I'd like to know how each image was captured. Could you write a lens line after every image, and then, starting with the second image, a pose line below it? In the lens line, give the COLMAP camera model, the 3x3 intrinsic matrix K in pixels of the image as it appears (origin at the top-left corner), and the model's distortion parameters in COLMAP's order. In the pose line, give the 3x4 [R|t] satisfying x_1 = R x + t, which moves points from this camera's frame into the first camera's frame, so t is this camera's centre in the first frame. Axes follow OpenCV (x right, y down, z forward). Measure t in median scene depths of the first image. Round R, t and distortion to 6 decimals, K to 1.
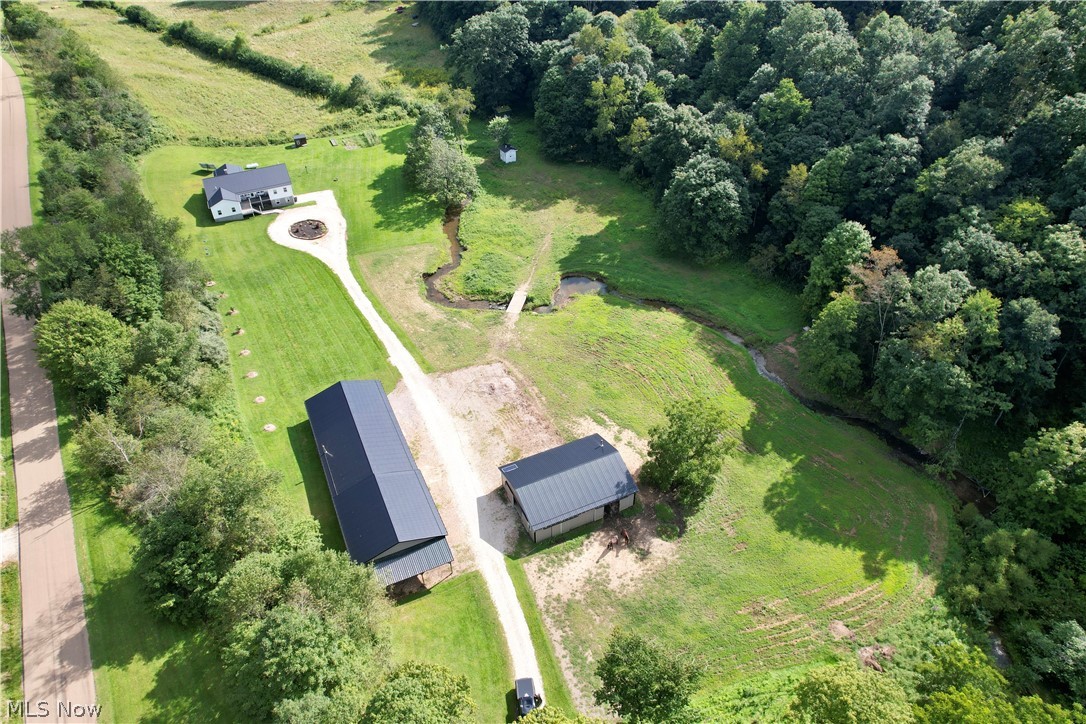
lens RADIAL K [[698.2, 0, 543.0], [0, 698.2, 362.0], [0, 0, 1]] dist [-0.047545, -0.001669]
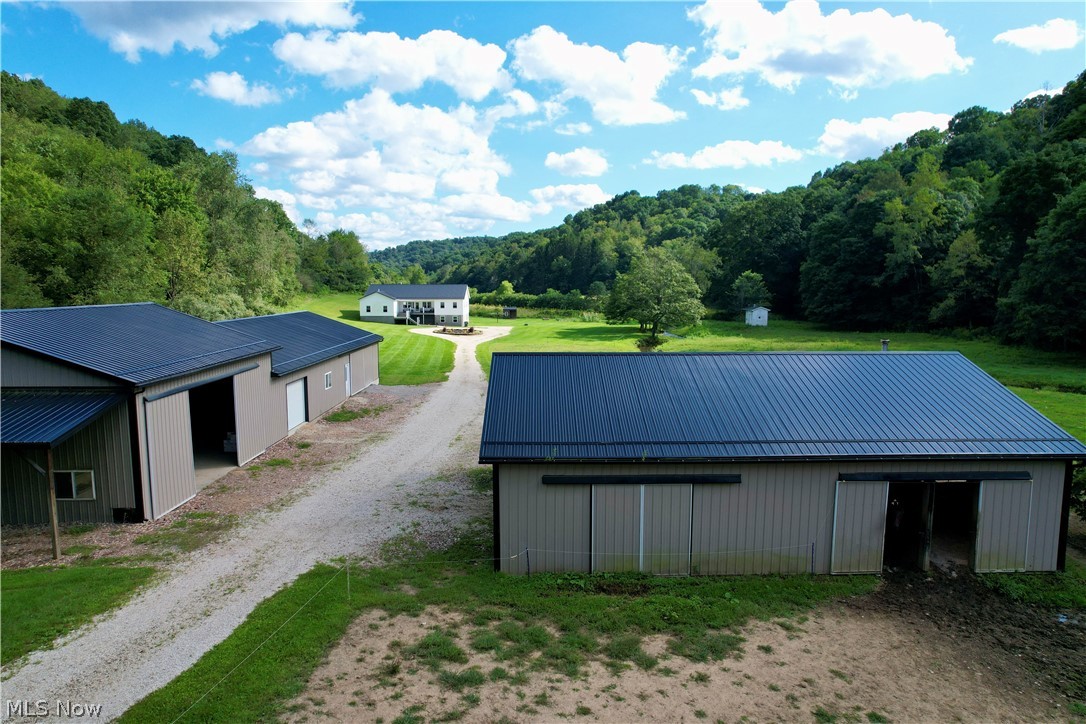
lens RADIAL K [[698.2, 0, 543.0], [0, 698.2, 362.0], [0, 0, 1]] dist [-0.047545, -0.001669]
pose [[0.915388, 0.060216, -0.398044, 0.040816], [-0.264692, 0.835003, -0.482398, 0.163697], [0.303320, 0.546941, 0.780290, 0.443731]]
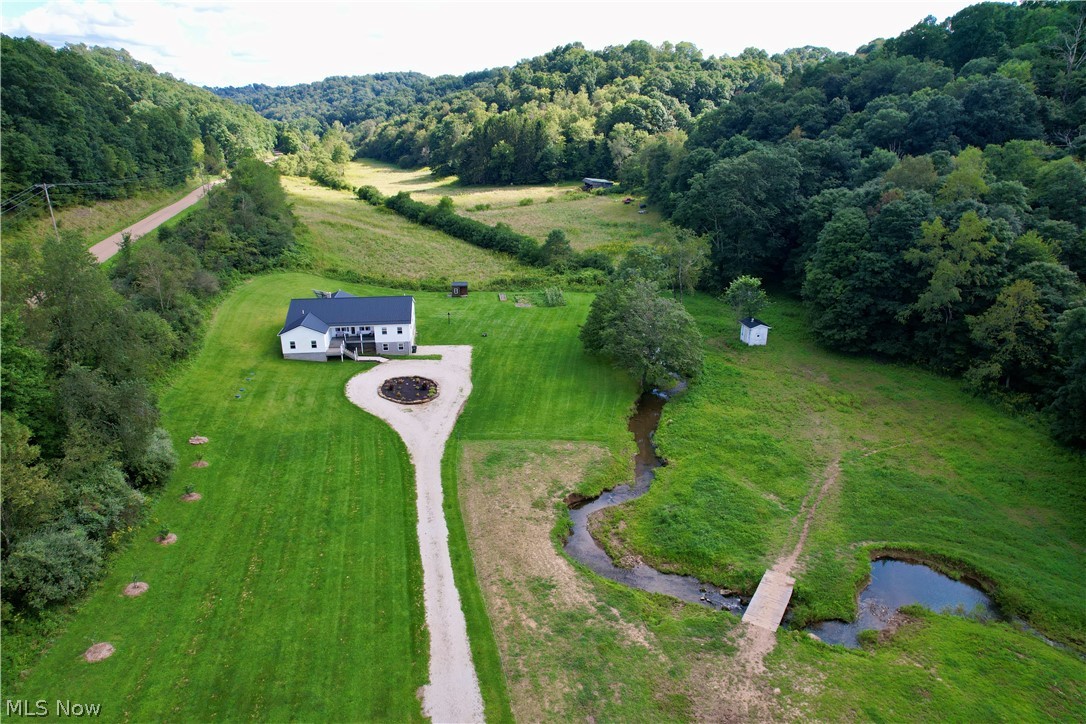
lens RADIAL K [[700.3, 0, 543.0], [0, 700.3, 362.0], [0, 0, 1]] dist [-0.044074, 0.006436]
pose [[0.949540, 0.121923, -0.288979, -0.051588], [-0.210926, 0.930119, -0.300646, -0.052464], [0.232129, 0.346428, 0.908902, 0.444429]]
